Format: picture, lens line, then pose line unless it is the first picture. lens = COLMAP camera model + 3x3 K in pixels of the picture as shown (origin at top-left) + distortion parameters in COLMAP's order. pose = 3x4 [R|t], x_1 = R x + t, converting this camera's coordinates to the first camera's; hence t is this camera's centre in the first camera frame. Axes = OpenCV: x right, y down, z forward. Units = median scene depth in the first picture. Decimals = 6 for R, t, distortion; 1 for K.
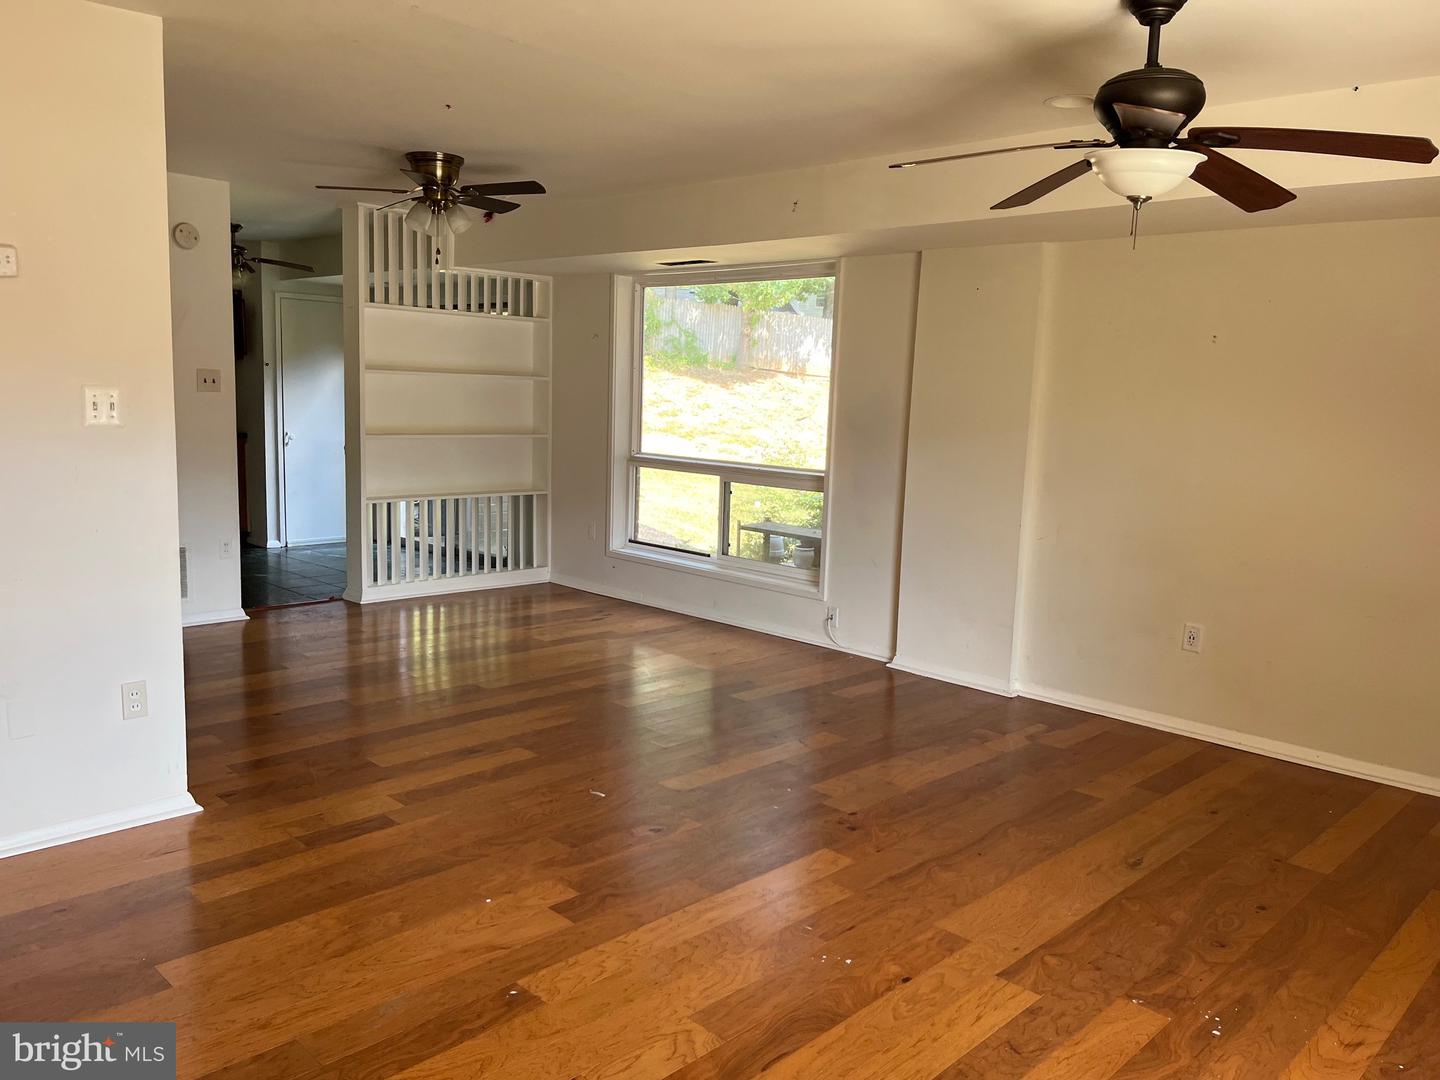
lens RADIAL K [[1087.6, 0, 720.0], [0, 1087.6, 540.0], [0, 0, 1]] dist [0.063735, -0.091344]
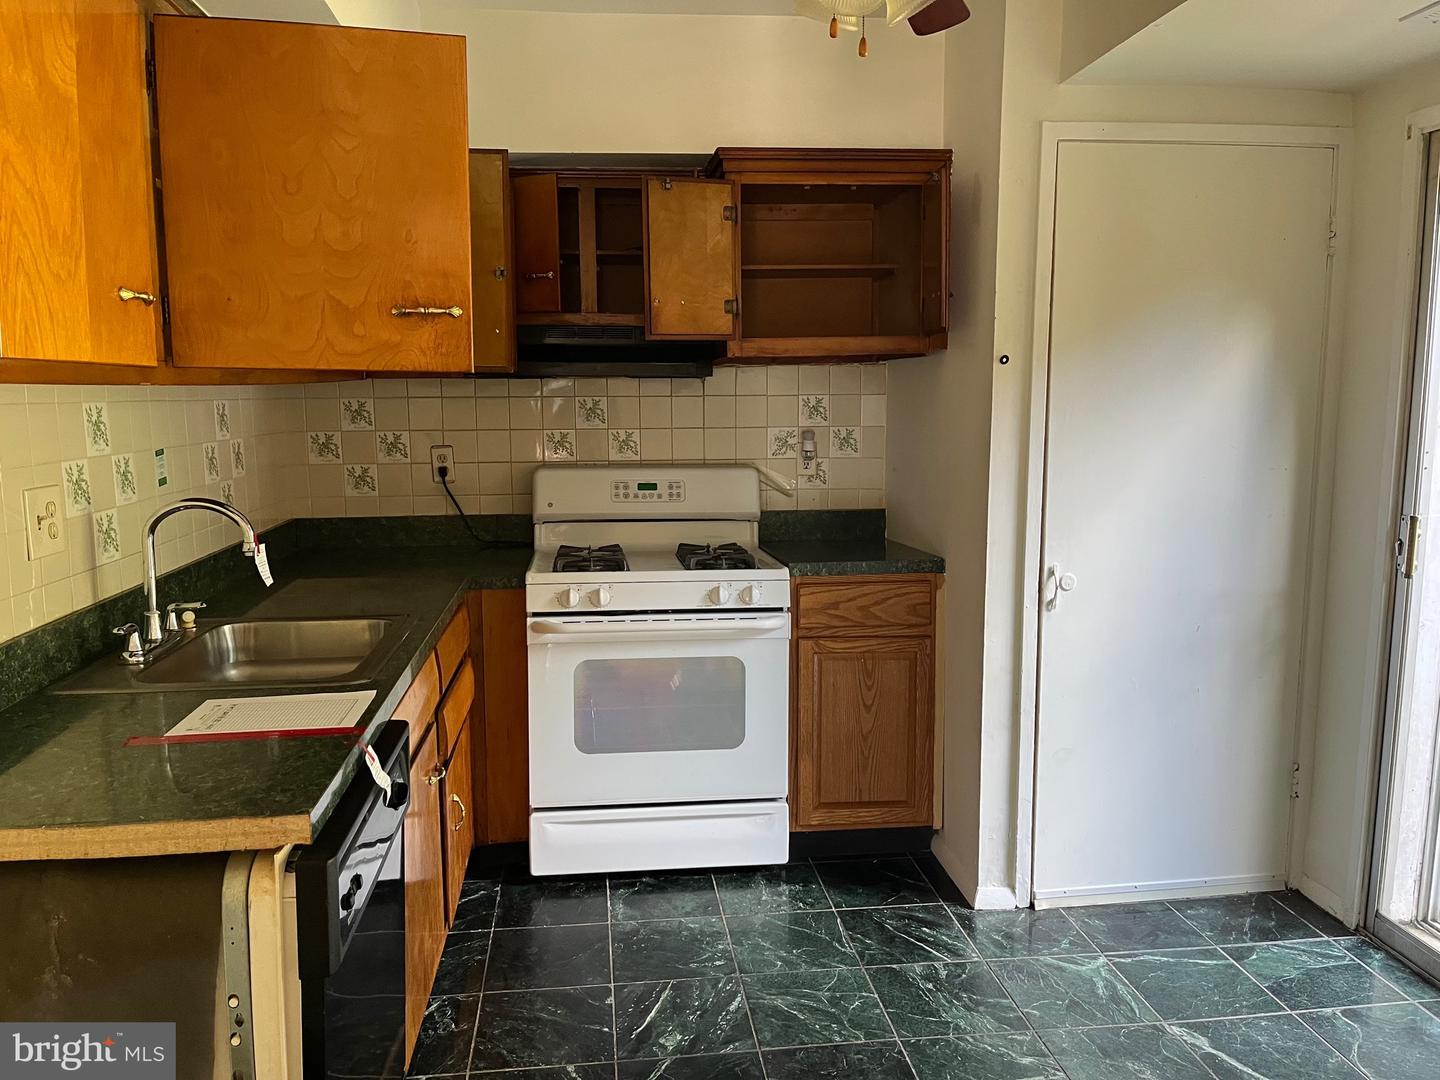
lens RADIAL K [[1087.6, 0, 720.0], [0, 1087.6, 540.0], [0, 0, 1]] dist [0.063735, -0.091344]
pose [[0.766364, 0.048174, -0.640598, -0.068745], [-0.055979, 0.998399, 0.008112, -0.026913], [0.639963, 0.029643, 0.767834, 0.179552]]
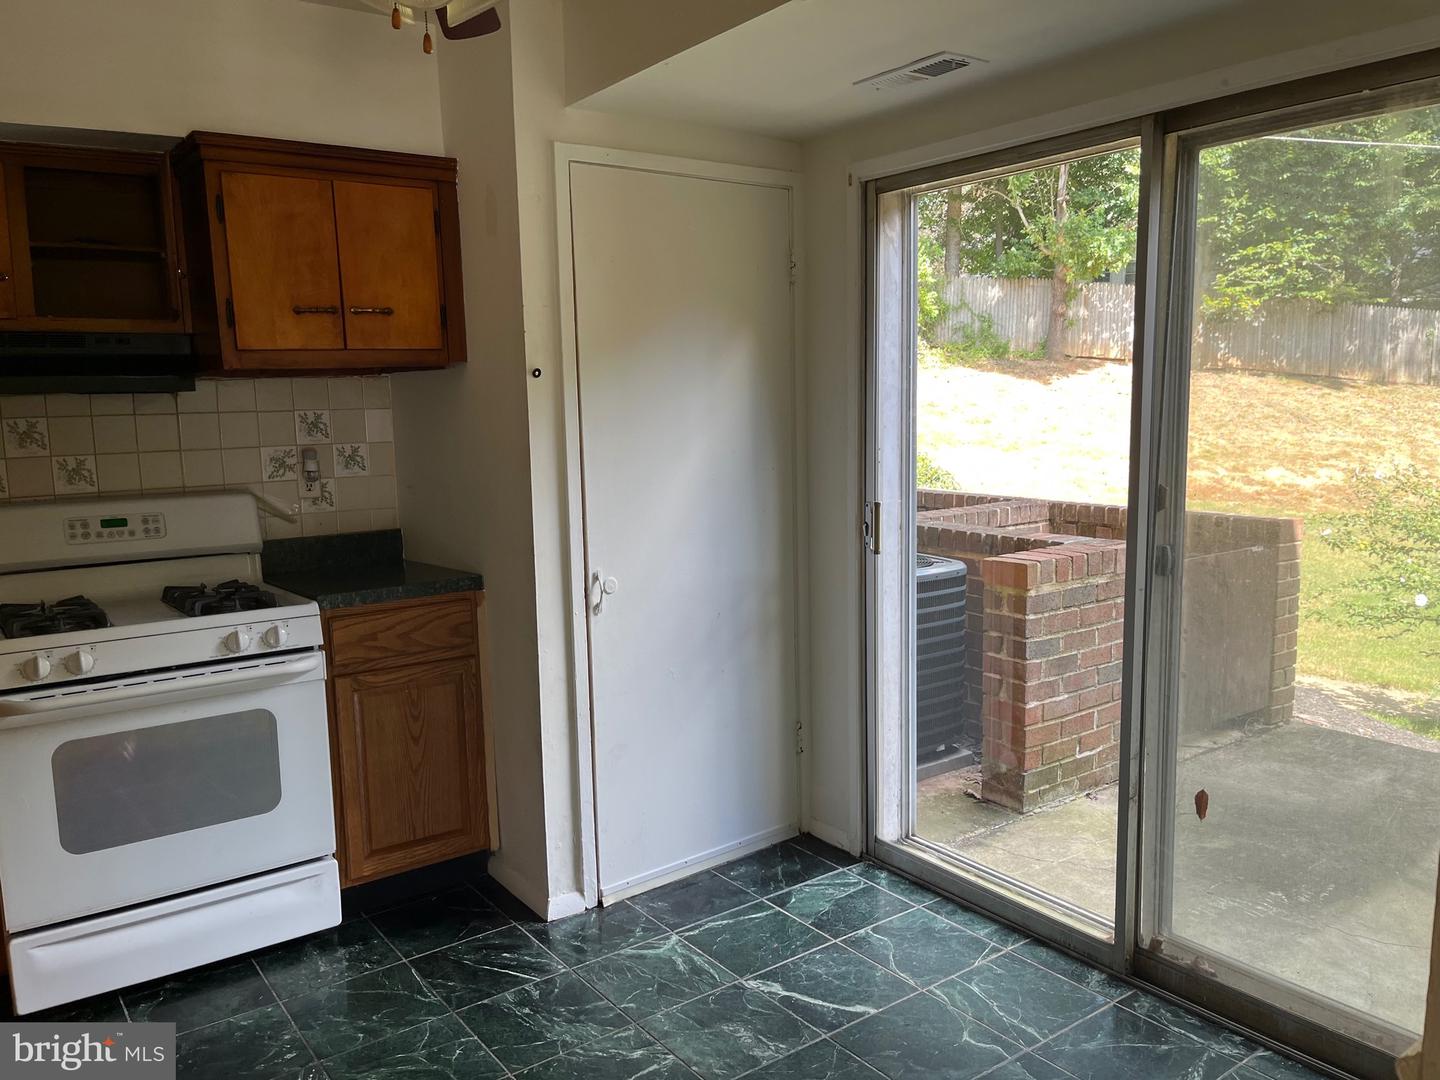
lens RADIAL K [[1087.6, 0, 720.0], [0, 1087.6, 540.0], [0, 0, 1]] dist [0.063735, -0.091344]
pose [[0.982399, -0.031412, -0.184136, -0.077092], [0.030674, 0.999506, -0.006854, -0.027320], [0.184261, 0.001085, 0.982877, 0.177195]]
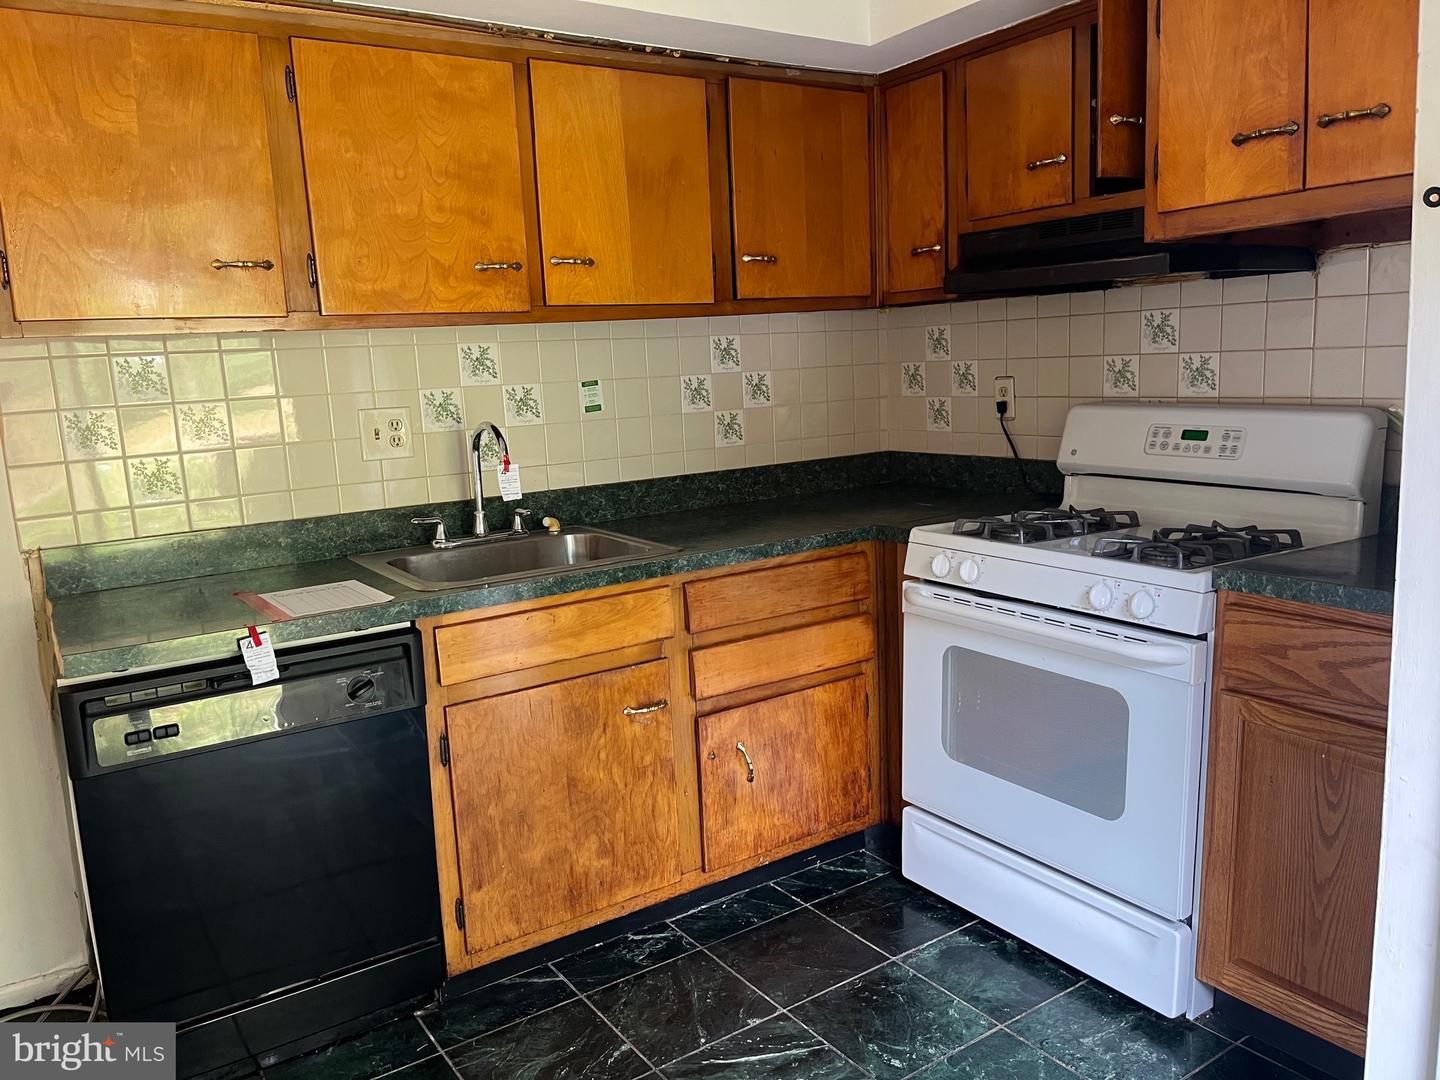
lens RADIAL K [[1087.6, 0, 720.0], [0, 1087.6, 540.0], [0, 0, 1]] dist [0.063735, -0.091344]
pose [[-0.214292, 0.141610, -0.966450, -0.061636], [-0.092572, 0.982037, 0.164420, -0.033040], [0.972373, 0.124700, -0.197334, 0.239363]]
